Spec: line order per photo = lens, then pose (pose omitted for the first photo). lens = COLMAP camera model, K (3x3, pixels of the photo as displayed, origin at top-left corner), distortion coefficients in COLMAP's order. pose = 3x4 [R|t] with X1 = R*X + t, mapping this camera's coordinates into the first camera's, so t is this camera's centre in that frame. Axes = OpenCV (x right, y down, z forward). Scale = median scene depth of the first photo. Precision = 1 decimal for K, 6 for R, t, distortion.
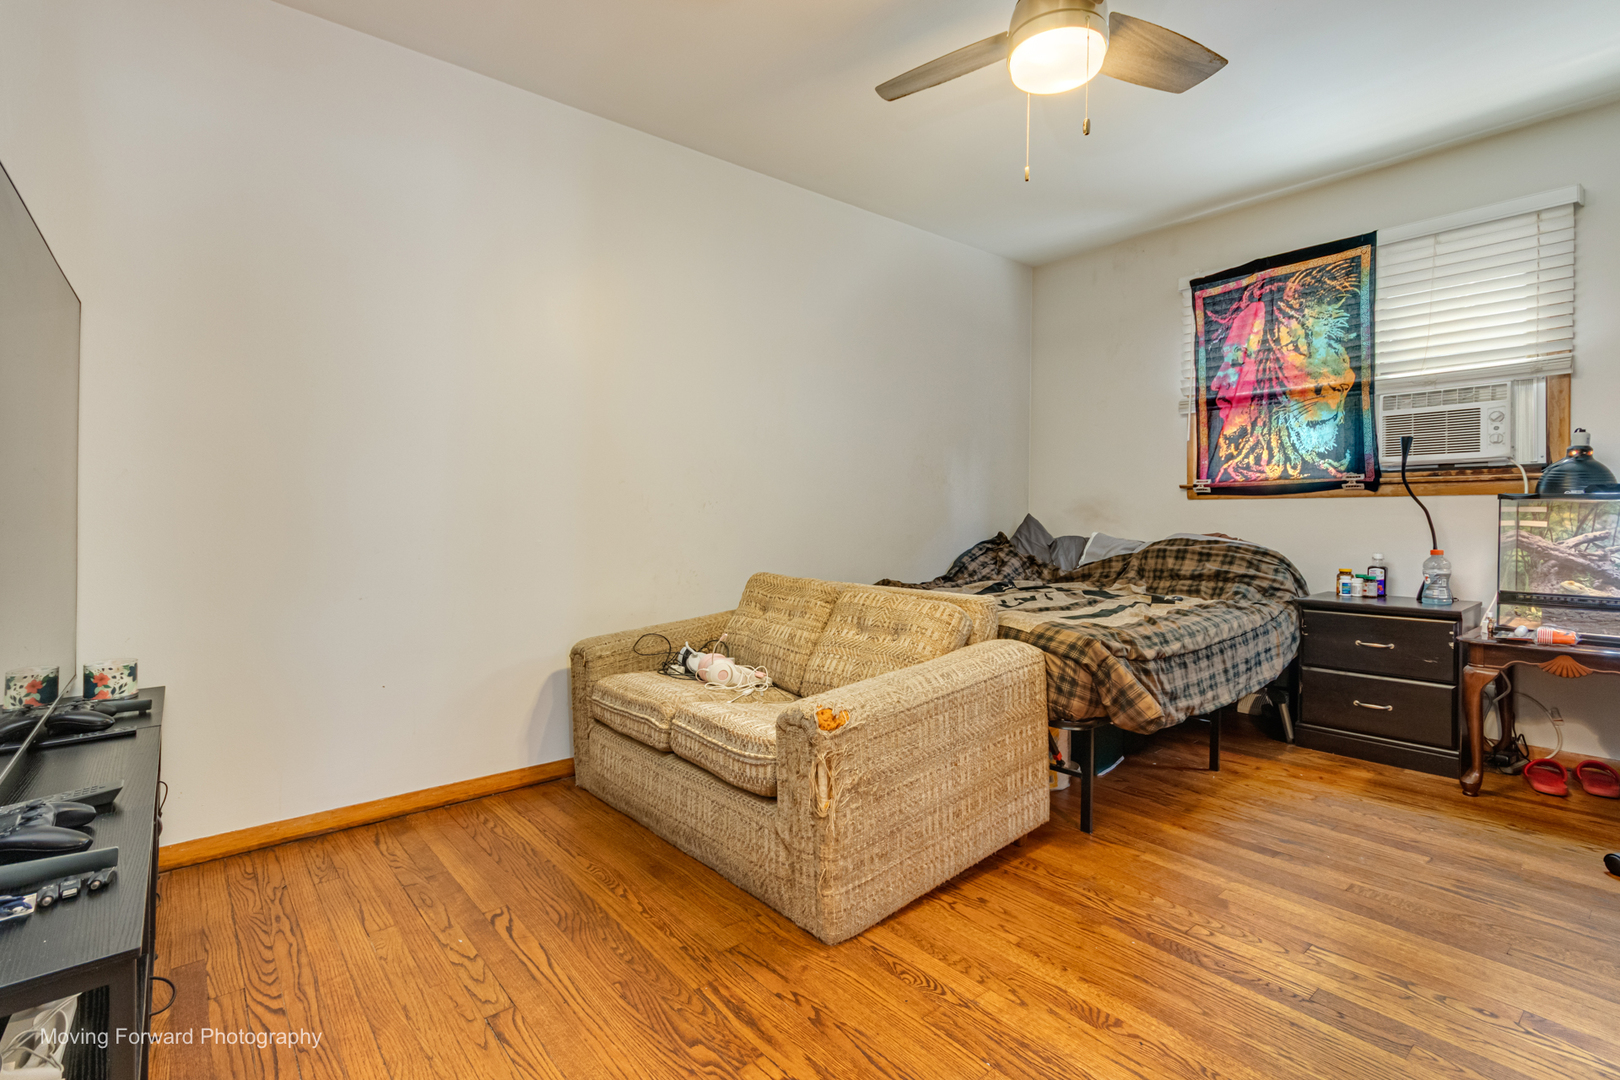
lens RADIAL K [[751.3, 0, 812.4], [0, 751.3, 506.6], [0, 0, 1]] dist [0.009743, -0.001517]
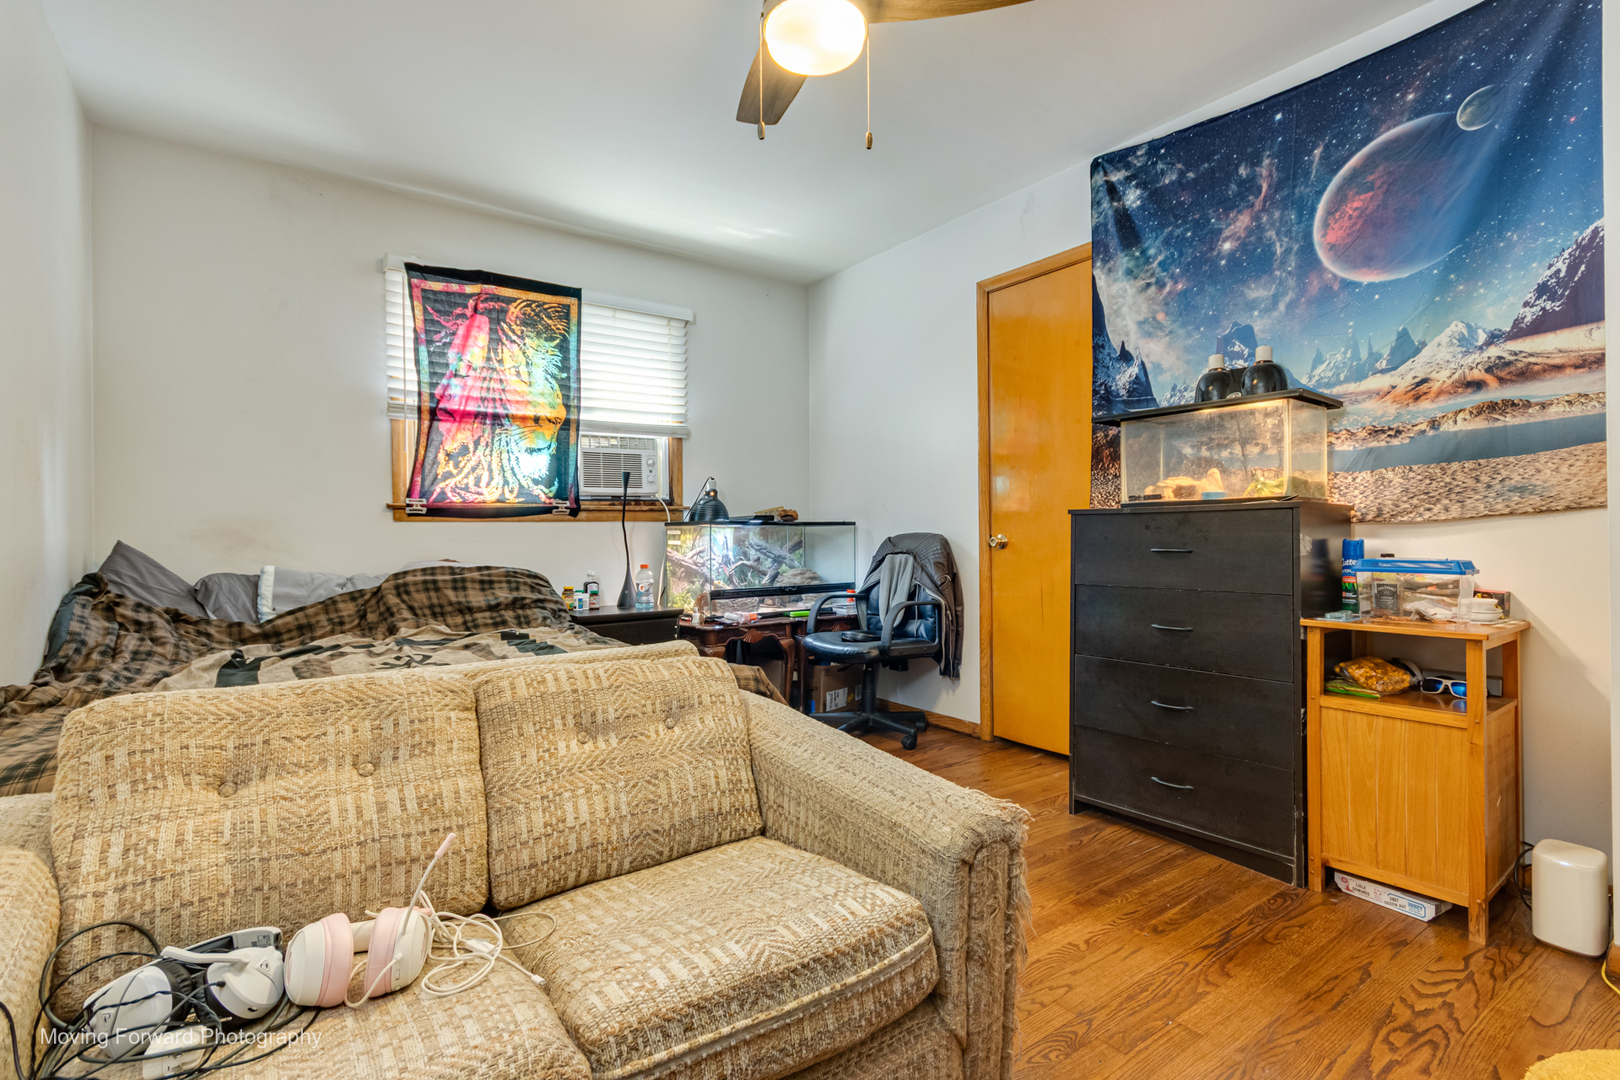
lens RADIAL K [[751.3, 0, 806.2], [0, 751.3, 541.5], [0, 0, 1]] dist [0.009743, -0.001517]
pose [[0.097716, -0.010336, 0.995161, -0.328766], [0.000113, 0.999946, 0.010375, 0.005088], [-0.995214, -0.000901, 0.097711, 0.509679]]
